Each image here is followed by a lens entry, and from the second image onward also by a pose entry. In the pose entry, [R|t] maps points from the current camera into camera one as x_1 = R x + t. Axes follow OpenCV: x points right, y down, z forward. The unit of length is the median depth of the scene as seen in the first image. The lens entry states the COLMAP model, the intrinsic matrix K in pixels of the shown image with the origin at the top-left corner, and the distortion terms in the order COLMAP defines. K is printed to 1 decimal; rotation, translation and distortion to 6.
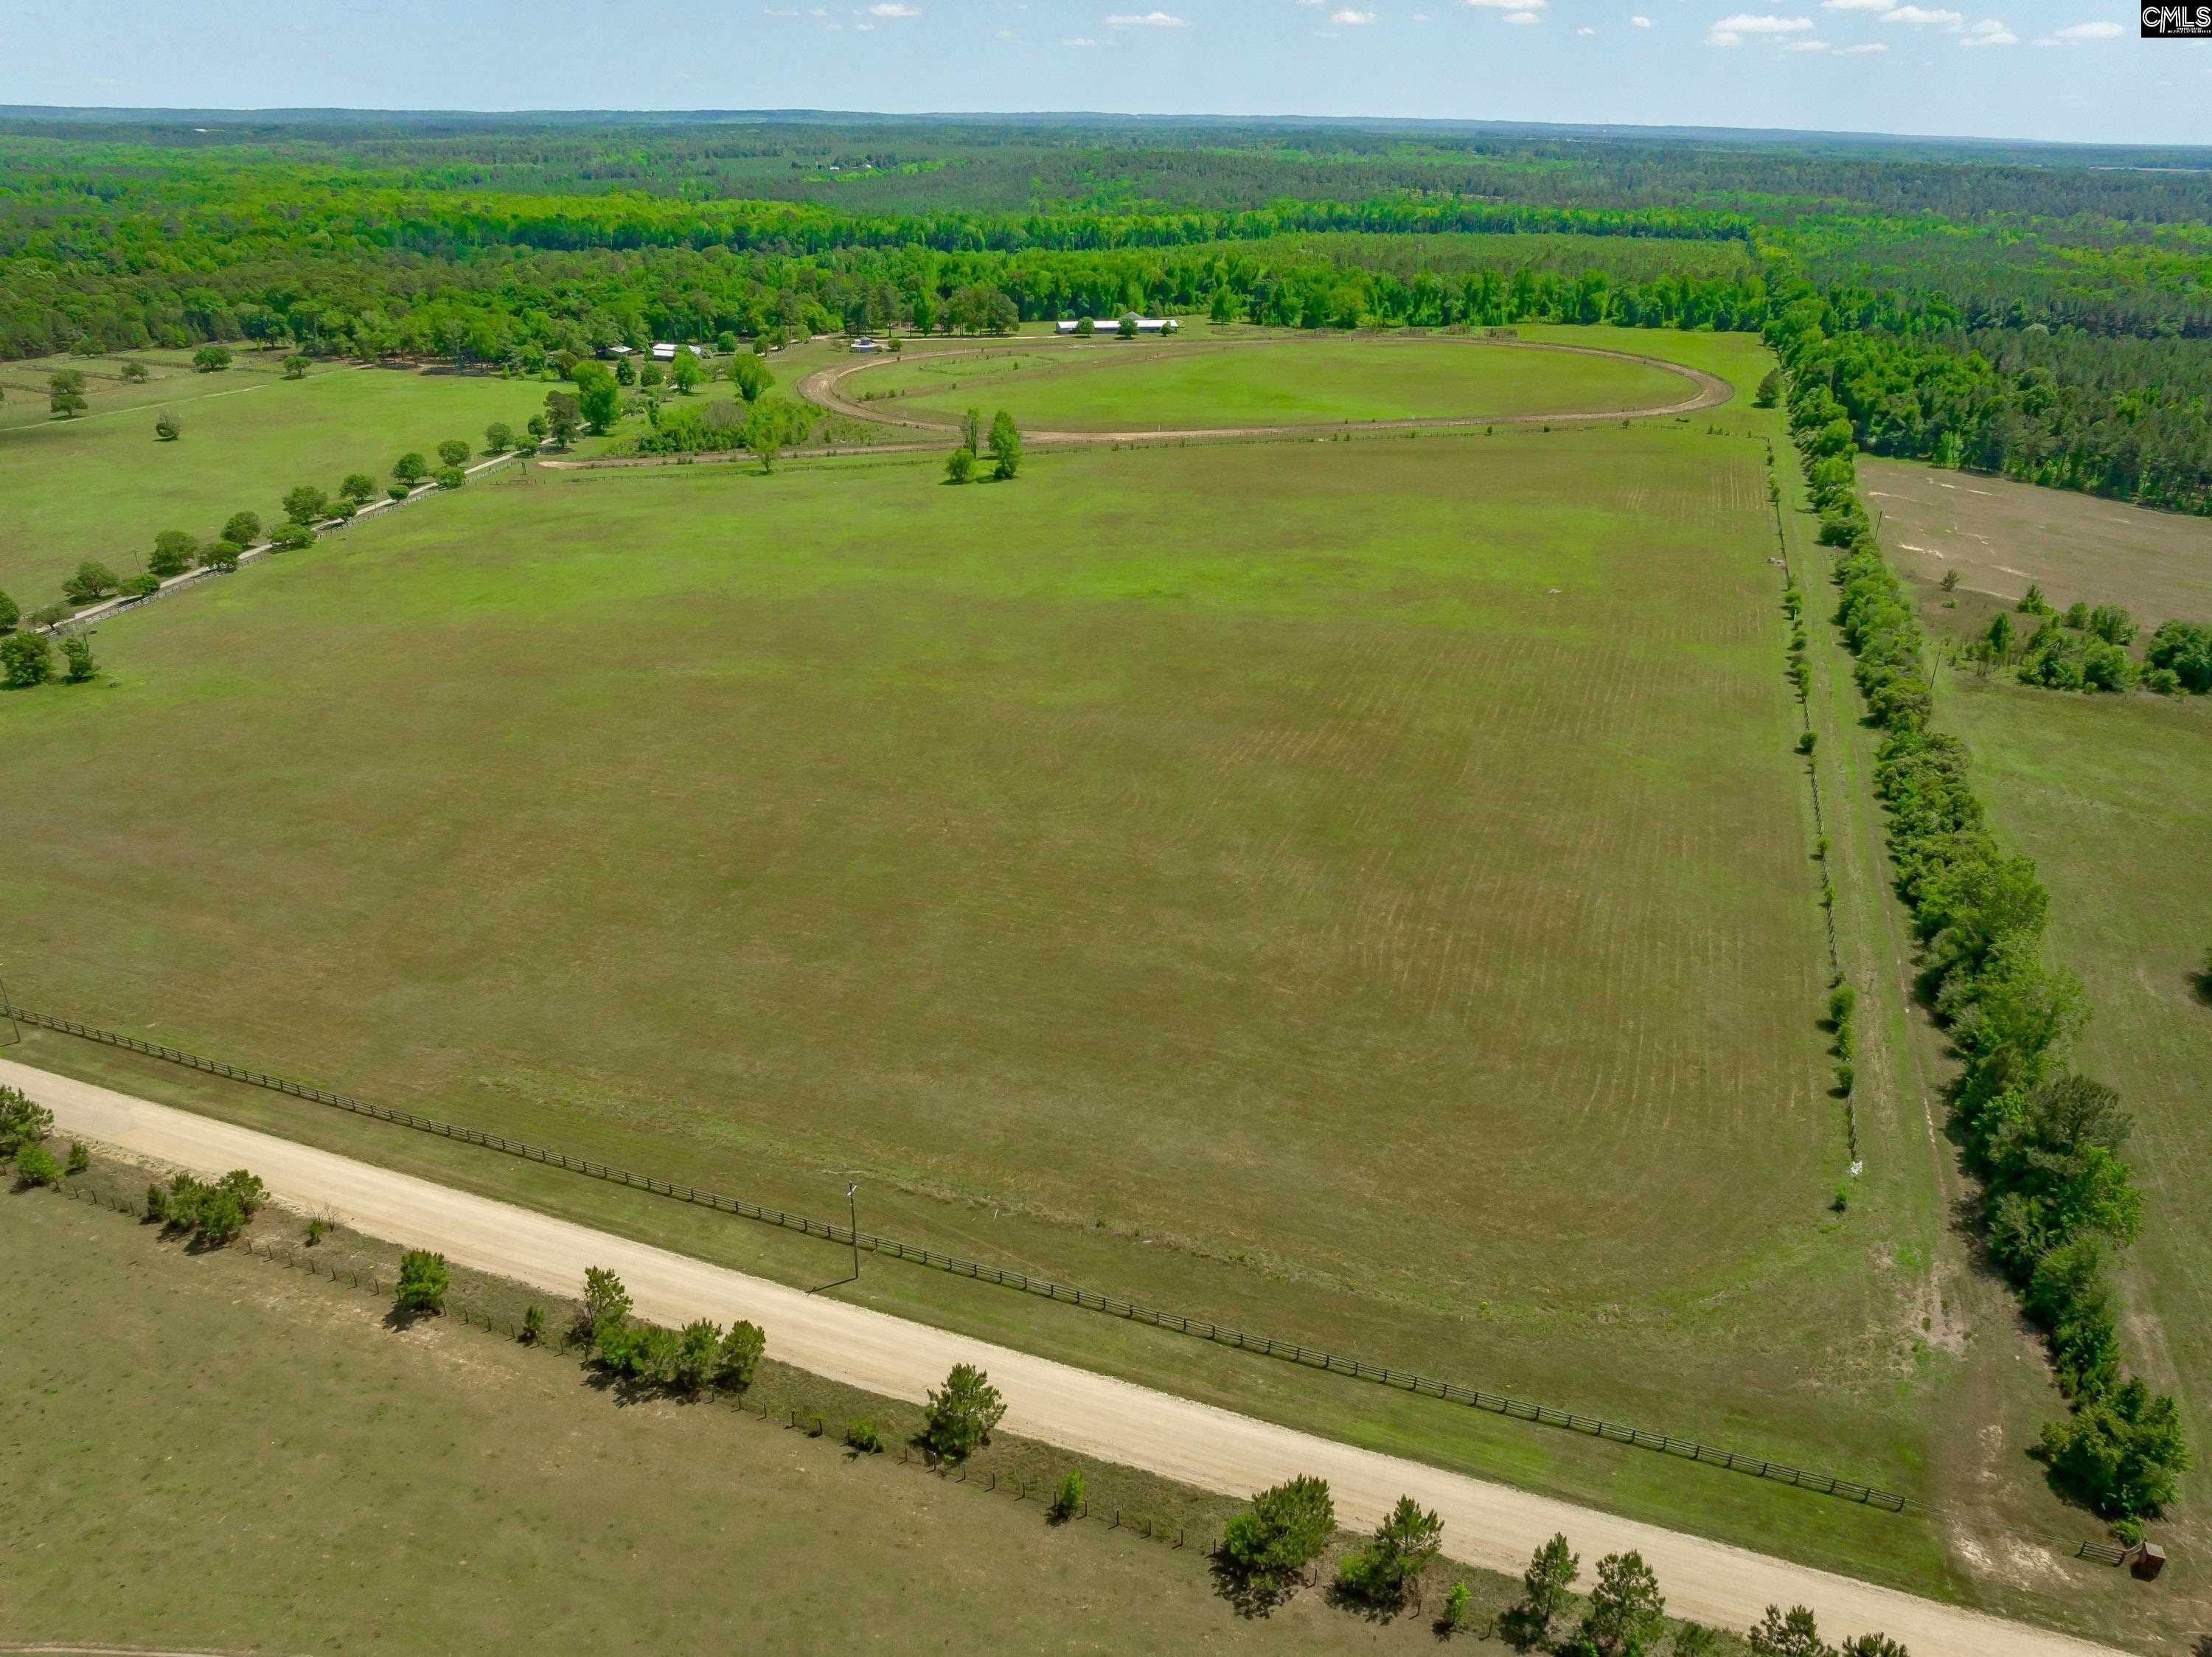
lens RADIAL K [[1553.0, 0, 1090.3], [0, 1553.0, 819.0], [0, 0, 1]] dist [-0.045166, 0.010107]
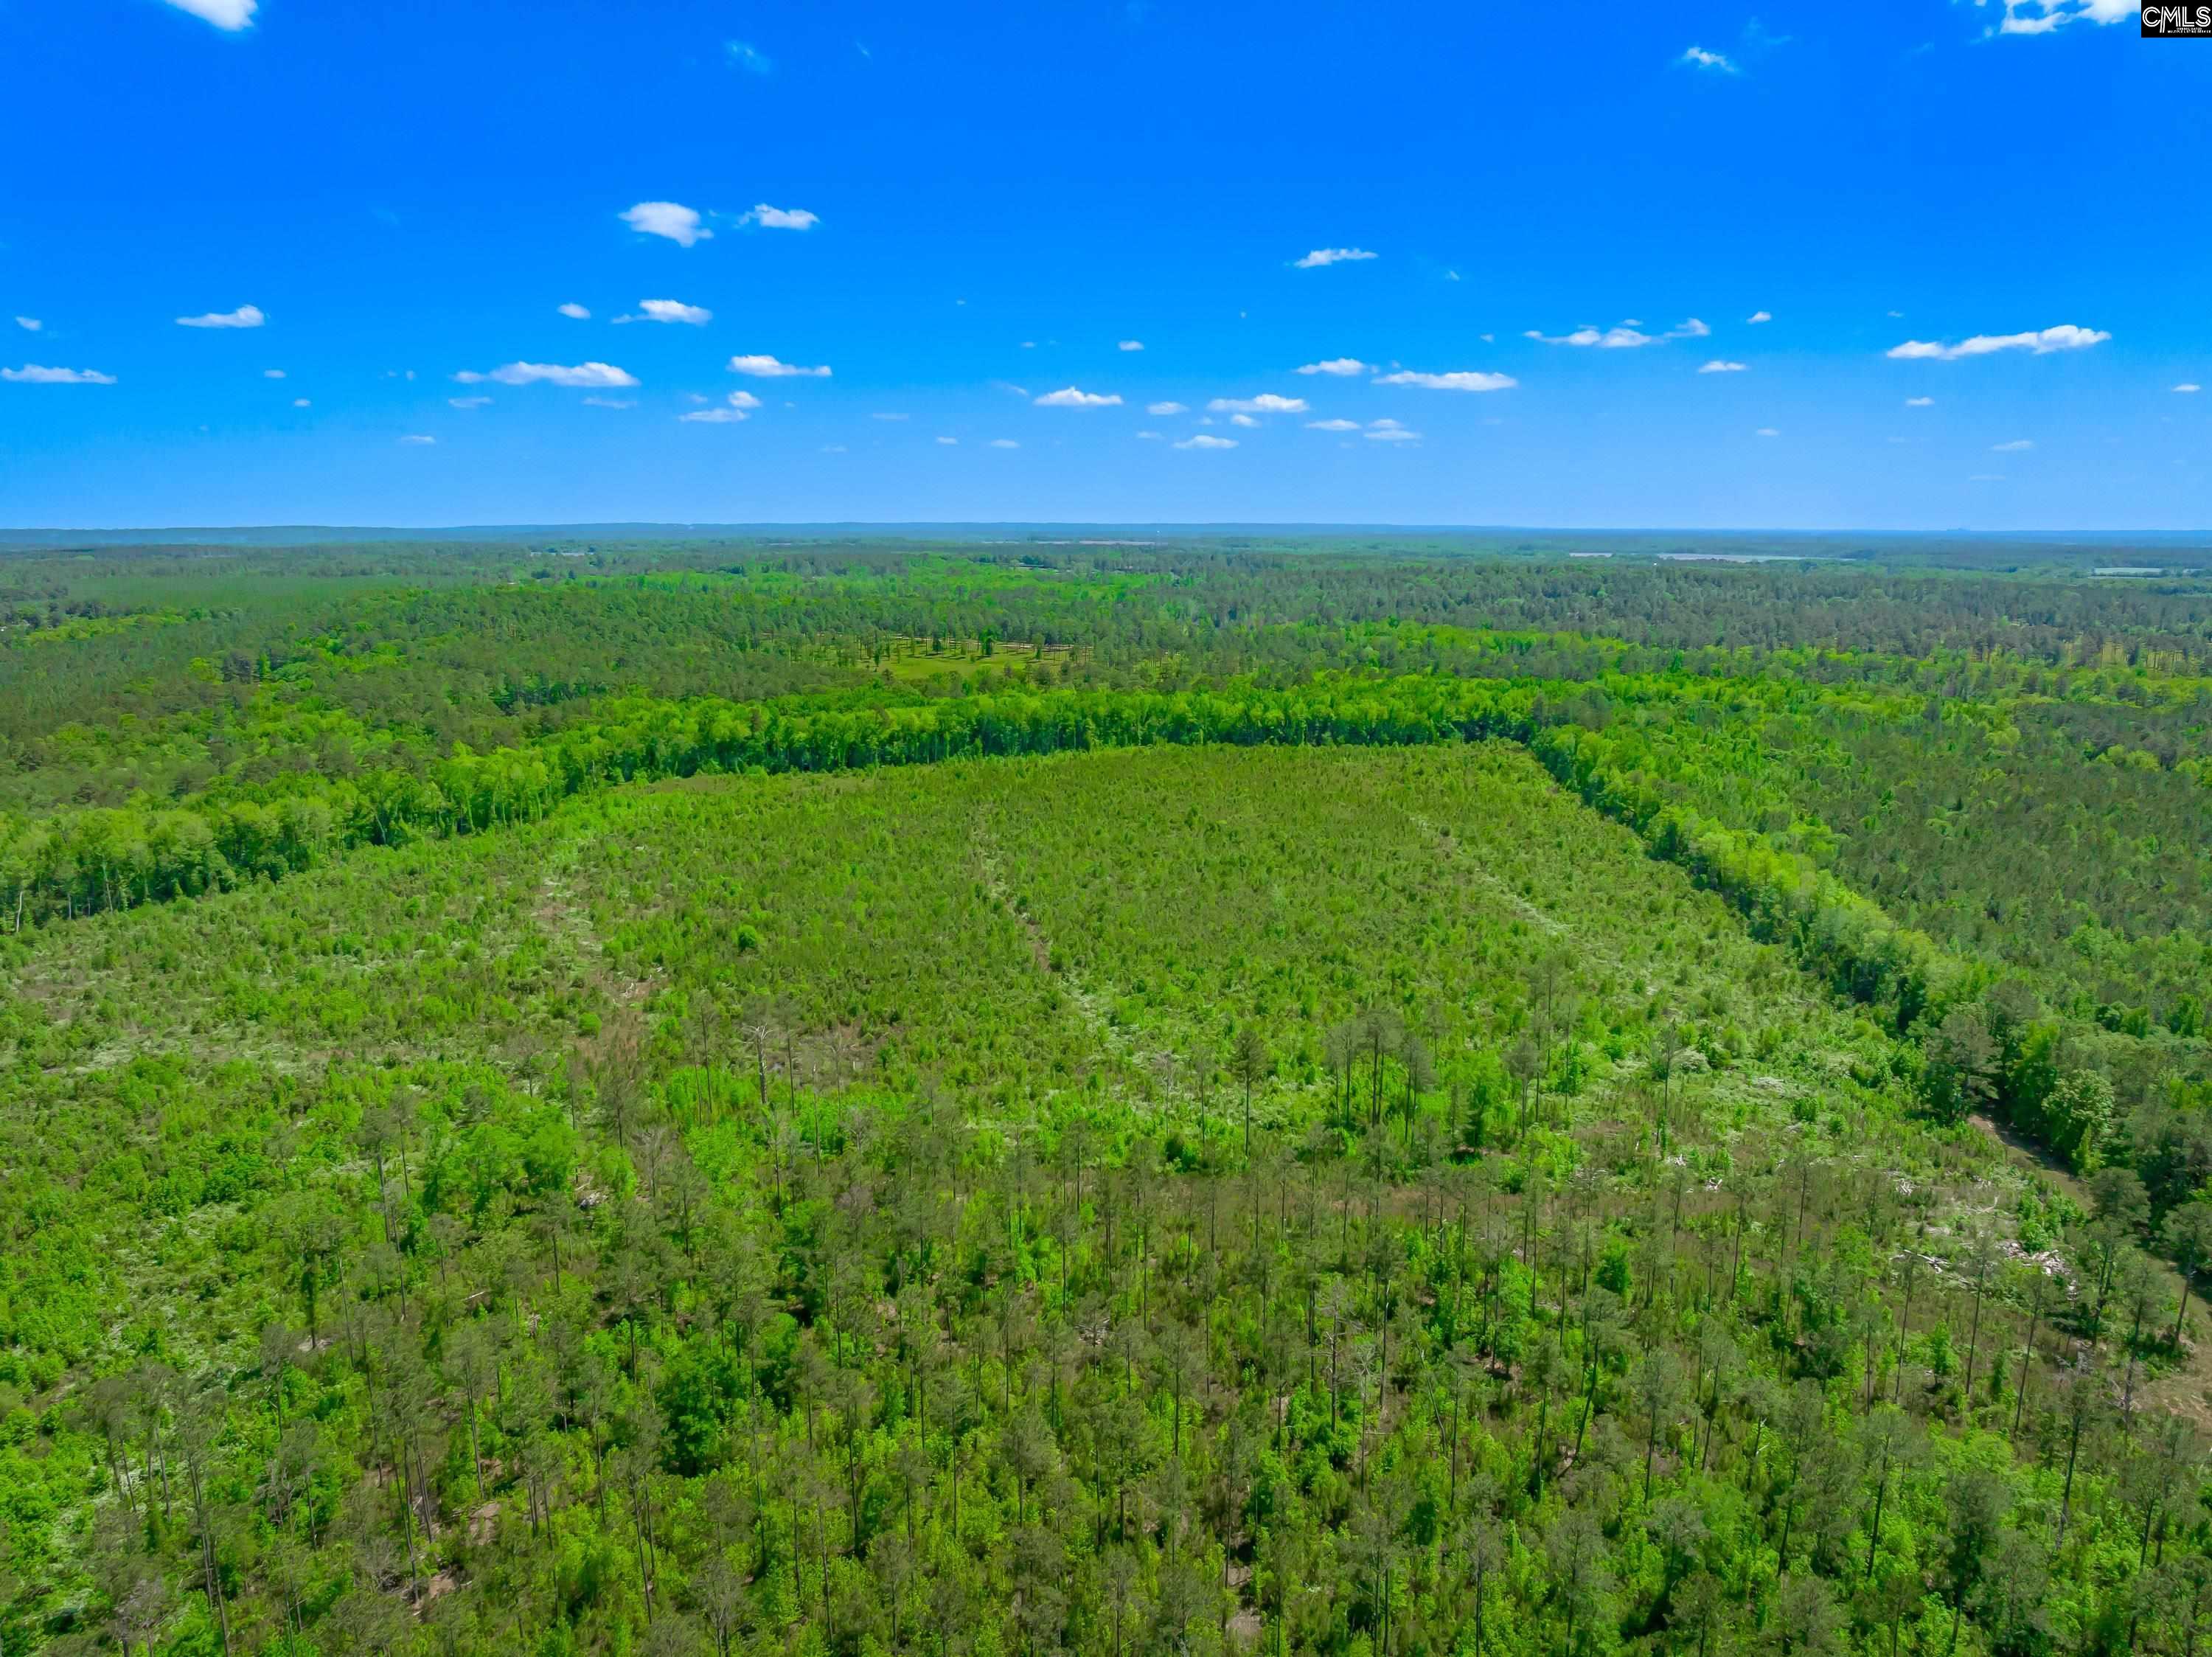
lens RADIAL K [[1553.0, 0, 1111.4], [0, 1553.0, 829.0], [0, 0, 1]] dist [-0.045166, 0.010107]
pose [[0.962430, -0.064565, 0.263743, 0.148907], [0.123645, 0.968980, -0.213987, -0.248440], [-0.241745, 0.238558, 0.940558, 0.531989]]
